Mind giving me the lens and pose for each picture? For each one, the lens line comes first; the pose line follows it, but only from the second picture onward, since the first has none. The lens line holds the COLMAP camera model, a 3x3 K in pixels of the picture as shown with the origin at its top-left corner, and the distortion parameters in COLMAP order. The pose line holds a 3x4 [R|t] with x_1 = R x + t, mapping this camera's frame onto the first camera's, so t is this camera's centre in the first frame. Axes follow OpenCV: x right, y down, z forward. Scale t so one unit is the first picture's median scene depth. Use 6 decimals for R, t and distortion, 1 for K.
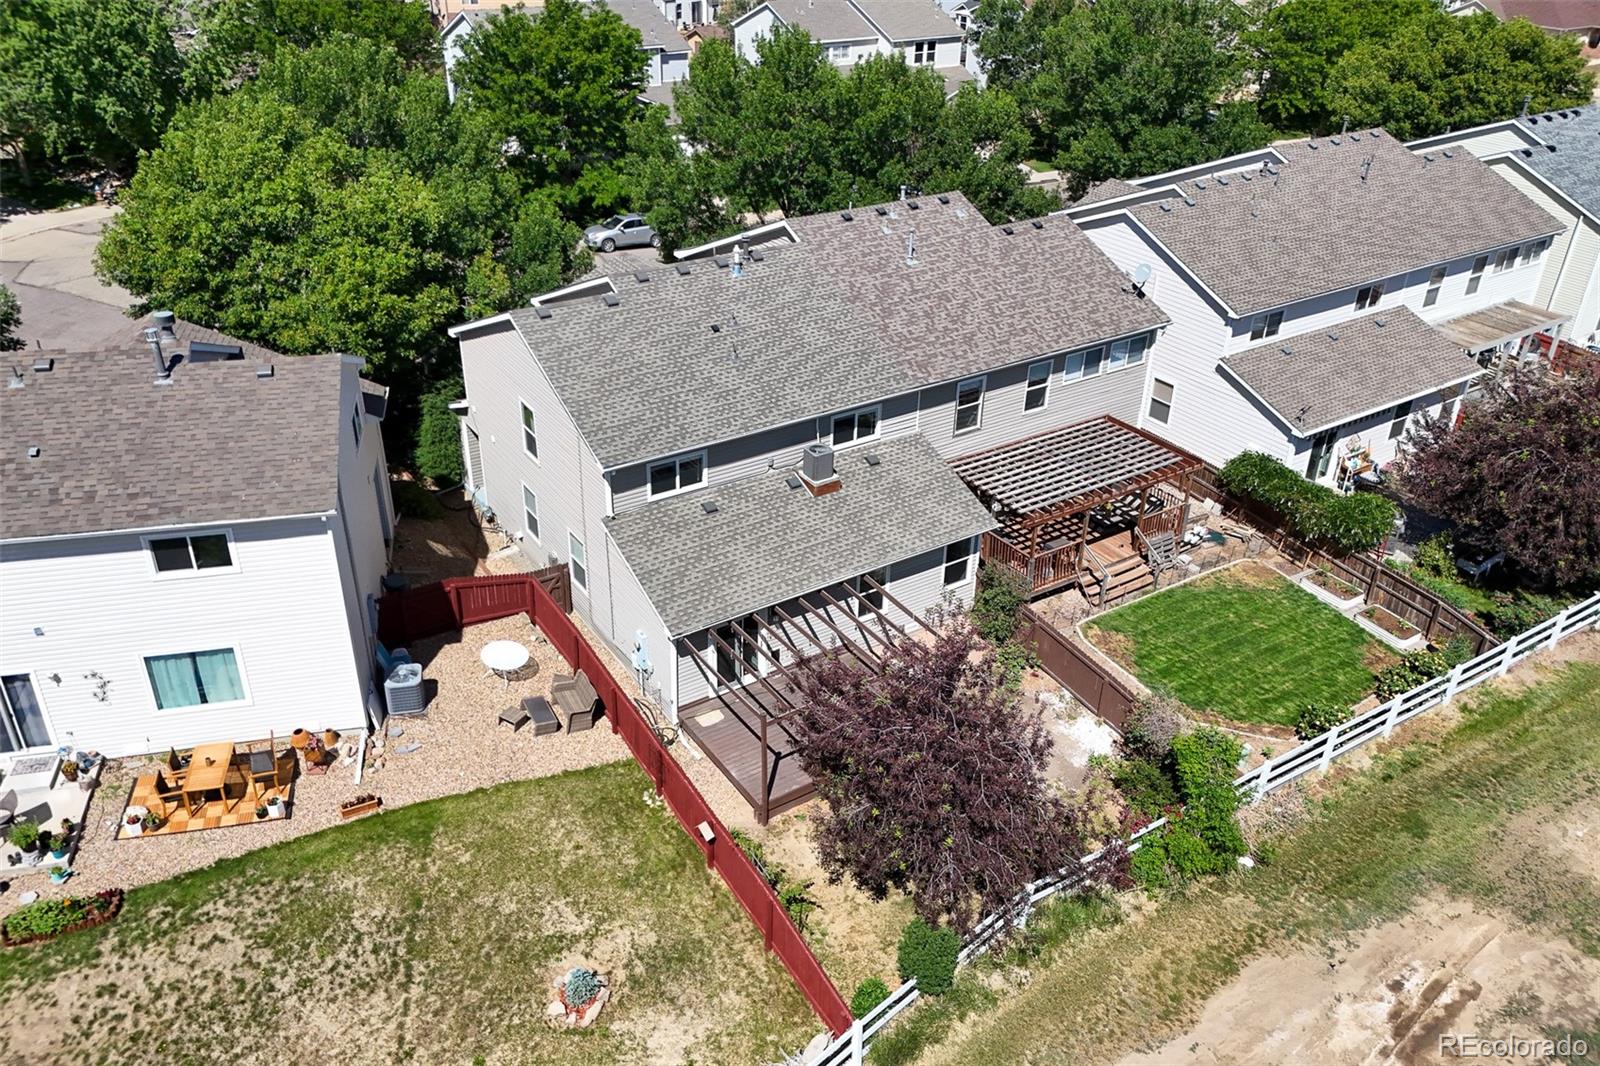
lens RADIAL K [[1227.3, 0, 803.2], [0, 1227.3, 517.1], [0, 0, 1]] dist [0.082048, -0.087911]
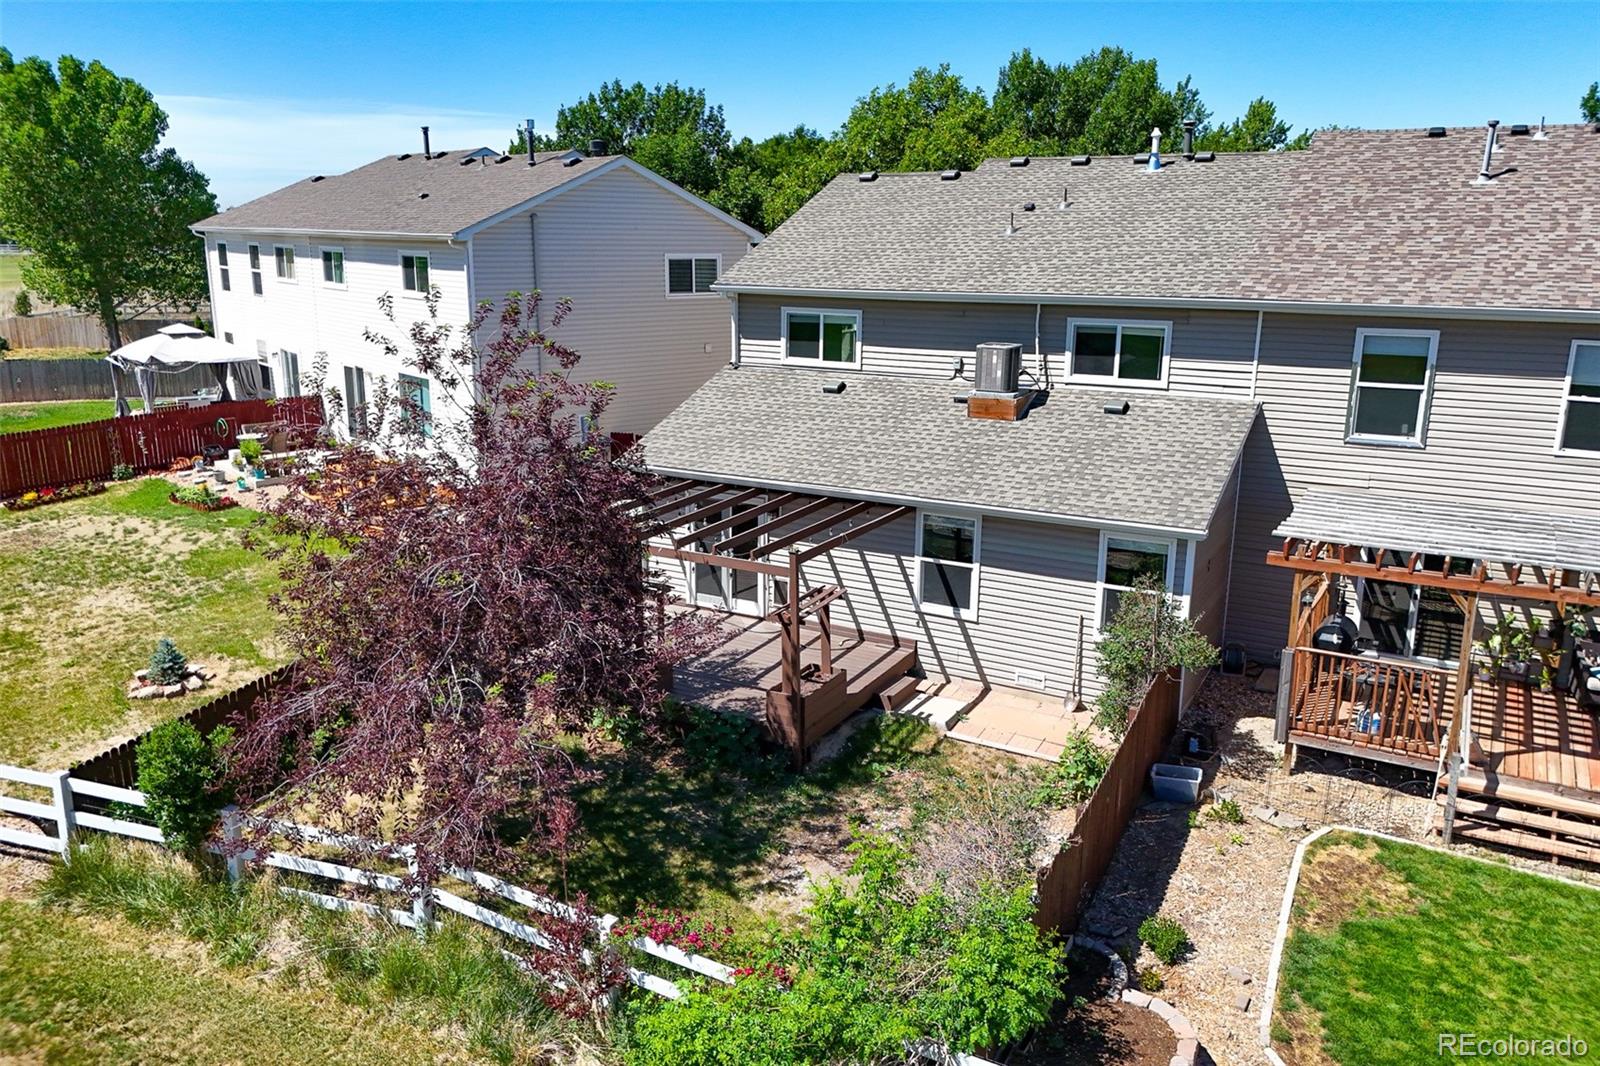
lens RADIAL K [[1187.4, 0, 800.0], [0, 1187.4, 533.0], [0, 0, 1]] dist [0.075981, -0.072151]
pose [[0.455676, 0.203692, -0.866527, 0.469741], [-0.430896, 0.902285, -0.014496, 0.076686], [0.778902, 0.379988, 0.498919, 0.584956]]
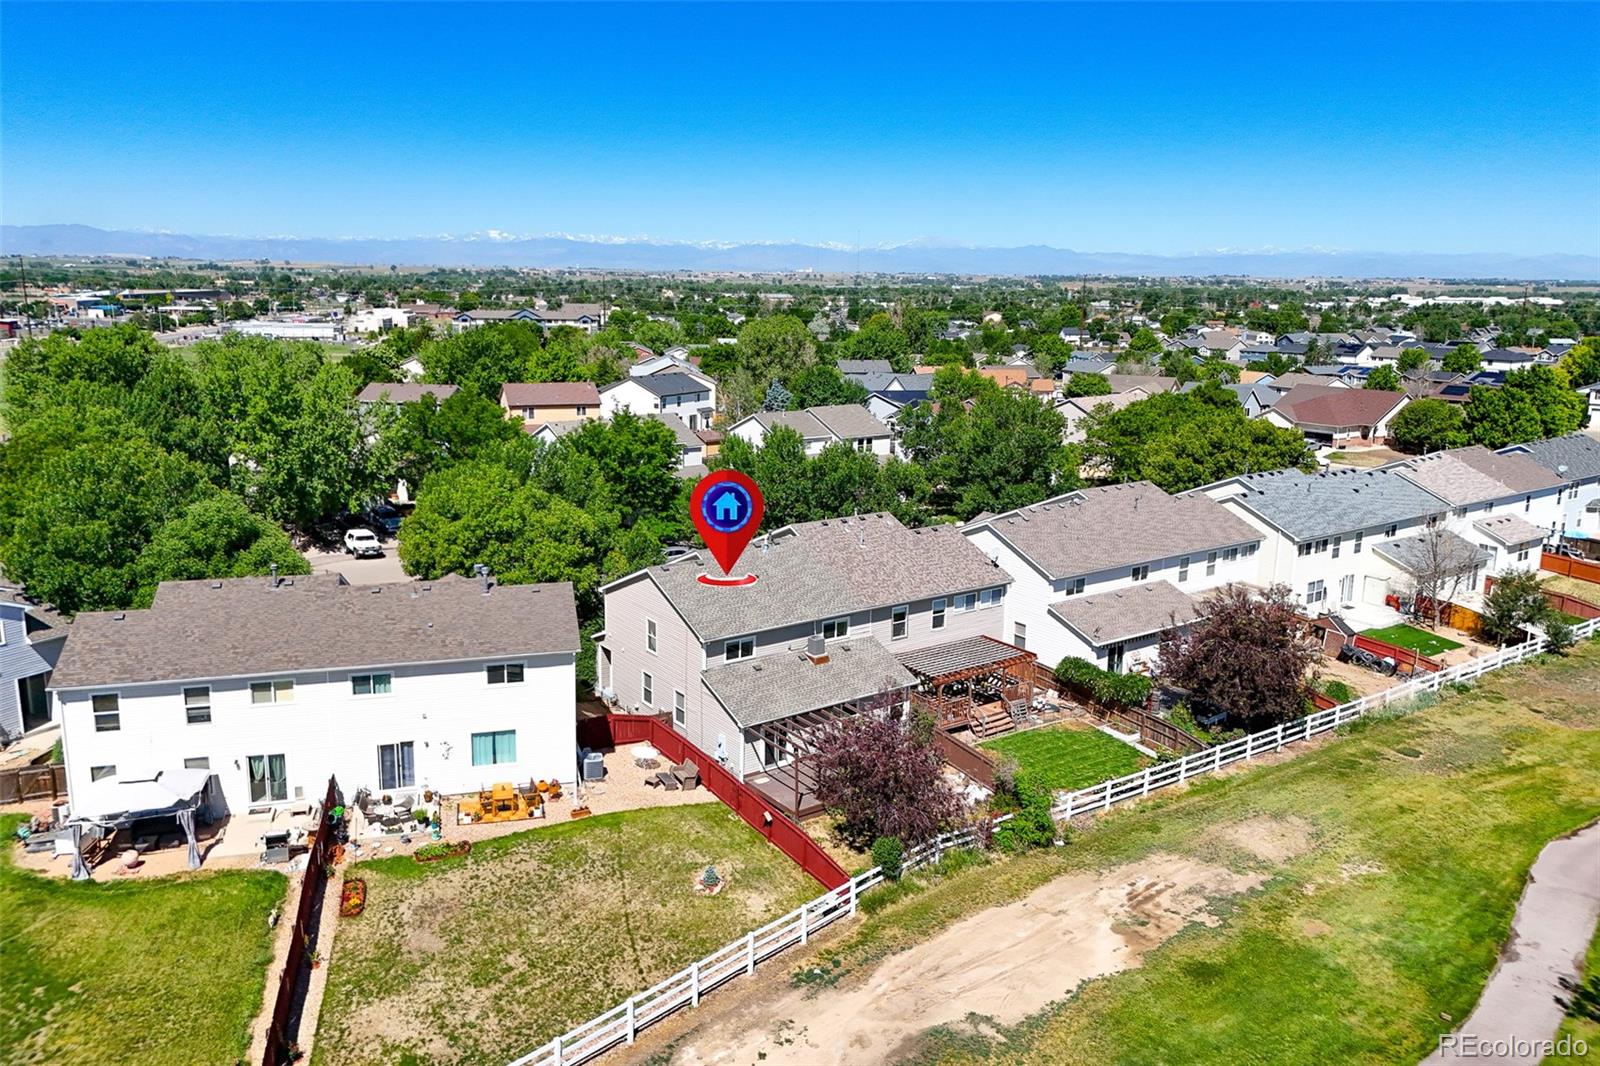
lens RADIAL K [[1167.7, 0, 800.0], [0, 1167.7, 533.0], [0, 0, 1]] dist [0.101893, -0.122948]
pose [[0.999237, -0.017172, 0.035078, -0.062312], [0.026575, 0.957118, -0.288477, 0.263433], [-0.028620, 0.289189, 0.956844, -0.621233]]
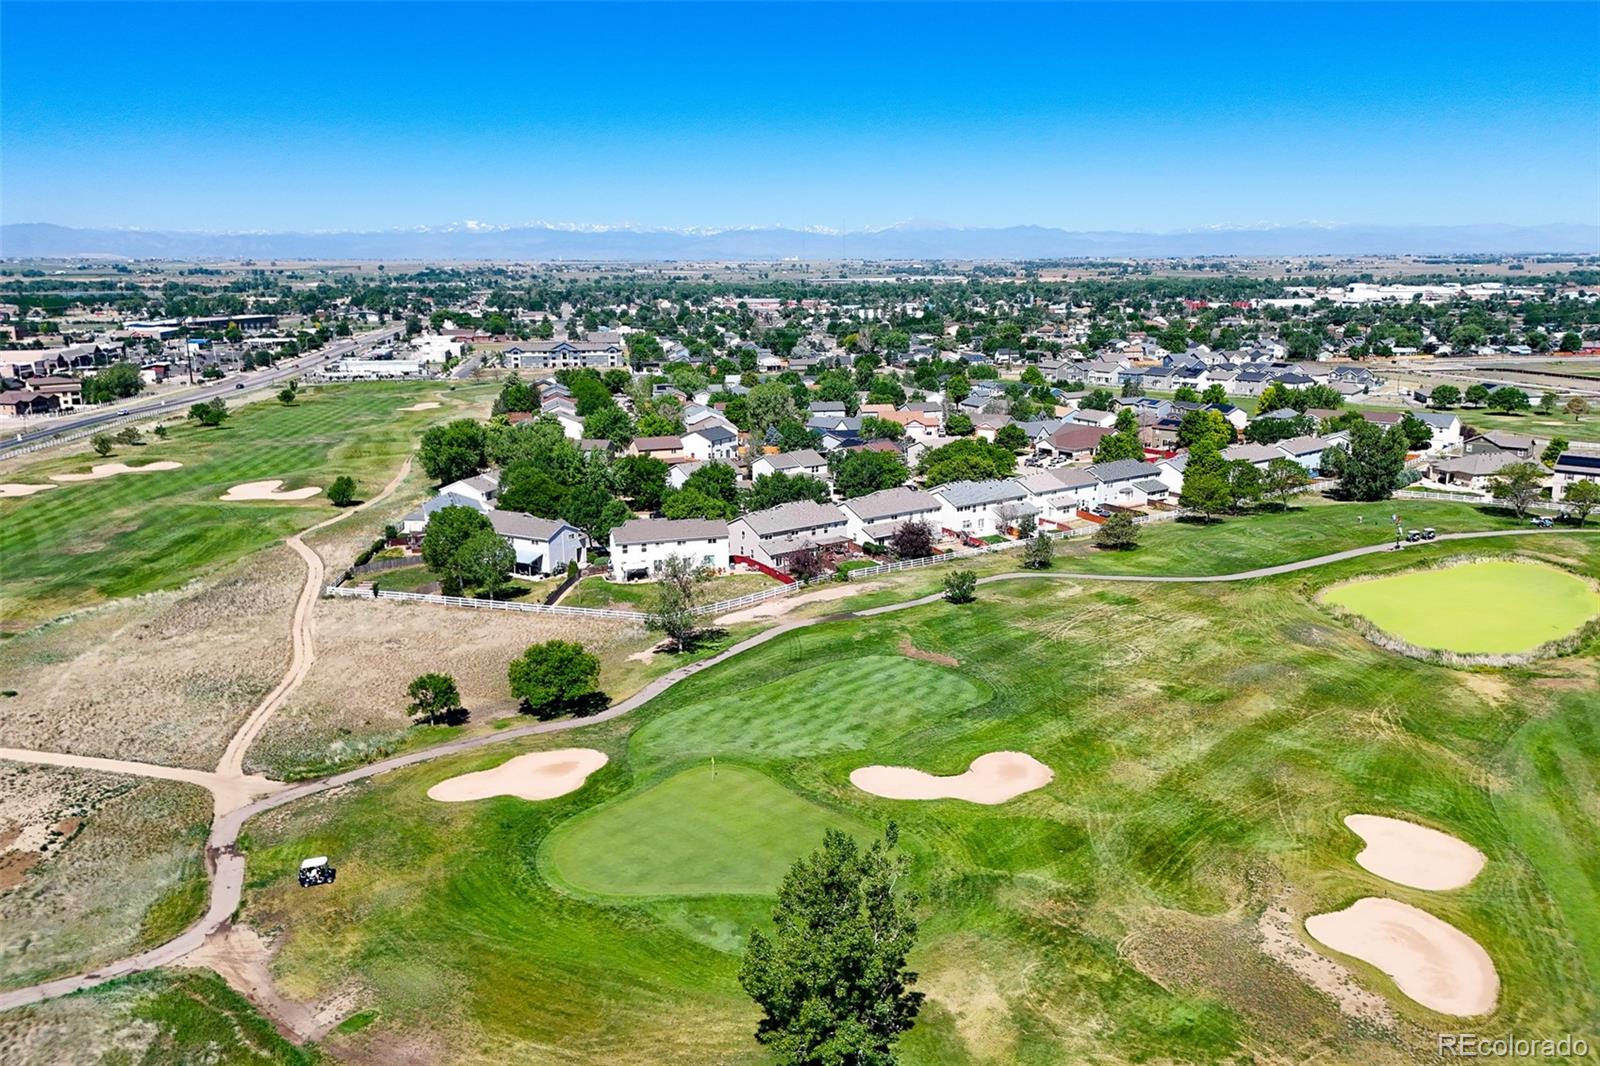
lens RADIAL K [[1187.4, 0, 800.0], [0, 1187.4, 533.0], [0, 0, 1]] dist [0.075981, -0.072151]
pose [[0.998381, -0.038490, 0.041885, -0.175738], [0.048733, 0.958539, -0.280764, 1.548339], [-0.029342, 0.282350, 0.958863, -4.573065]]
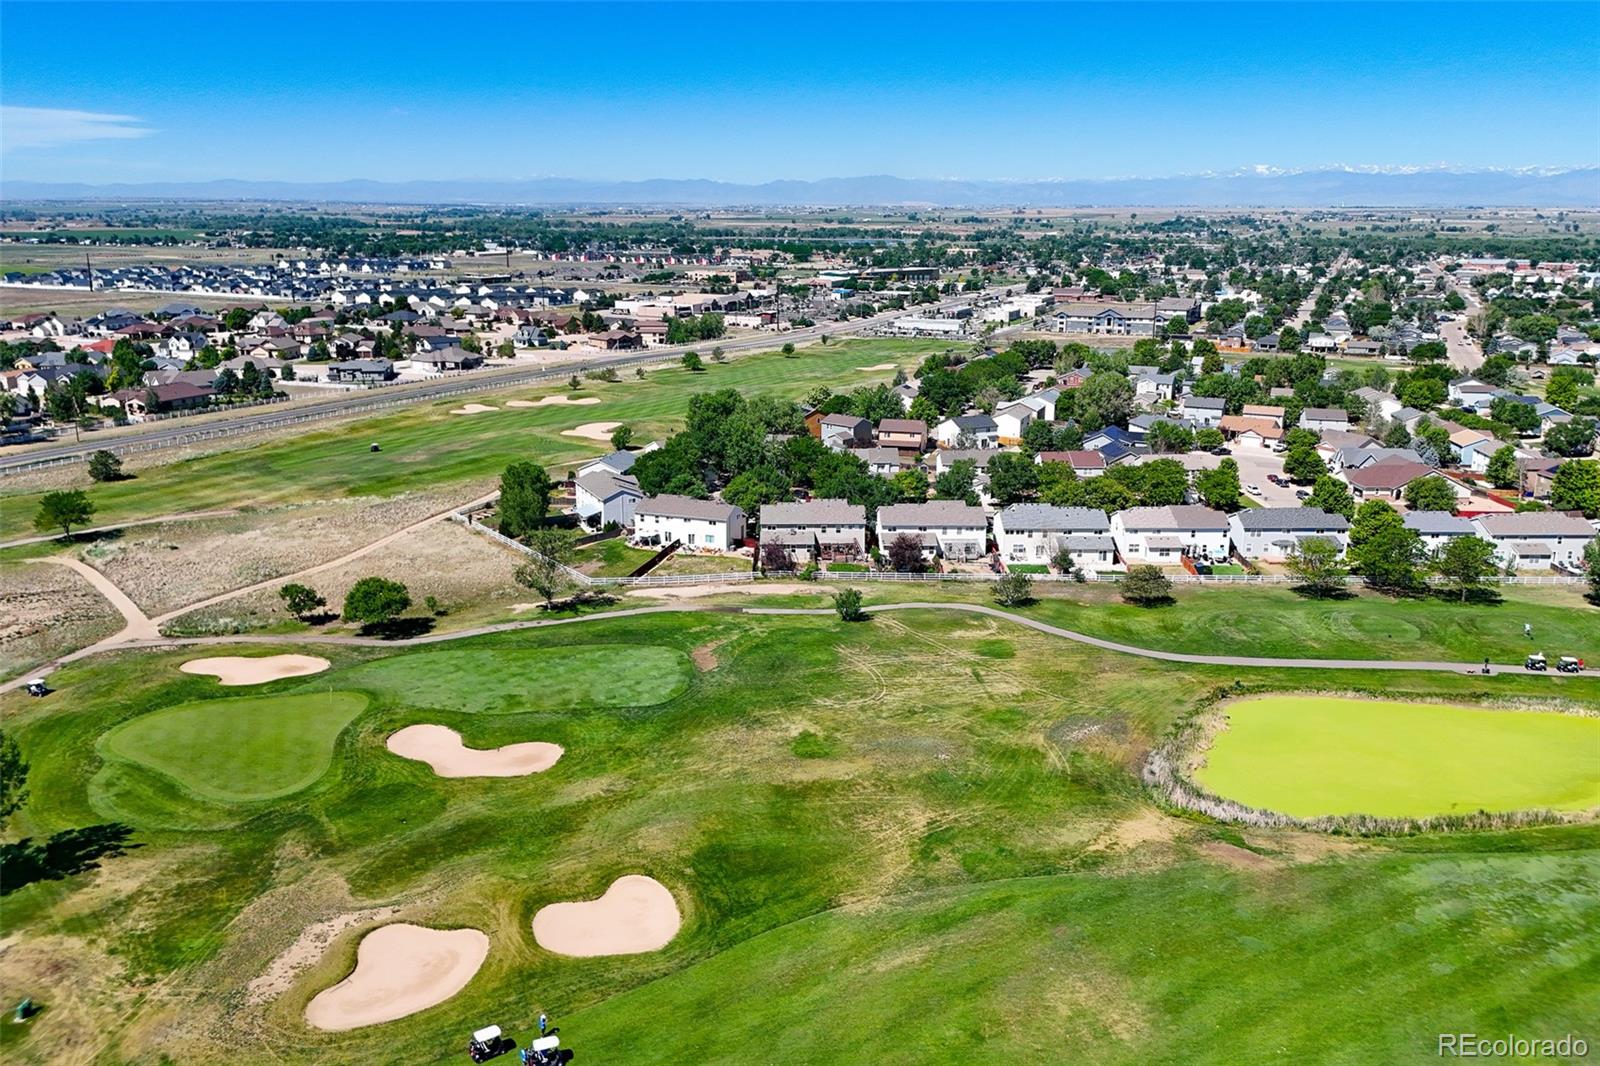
lens RADIAL K [[1169.5, 0, 800.0], [0, 1169.5, 533.0], [0, 0, 1]] dist [0.081140, -0.079760]
pose [[0.846225, 0.124617, -0.518049, 3.178698], [-0.248343, 0.952447, -0.176553, 1.028899], [0.471412, 0.278057, 0.836932, -4.127716]]
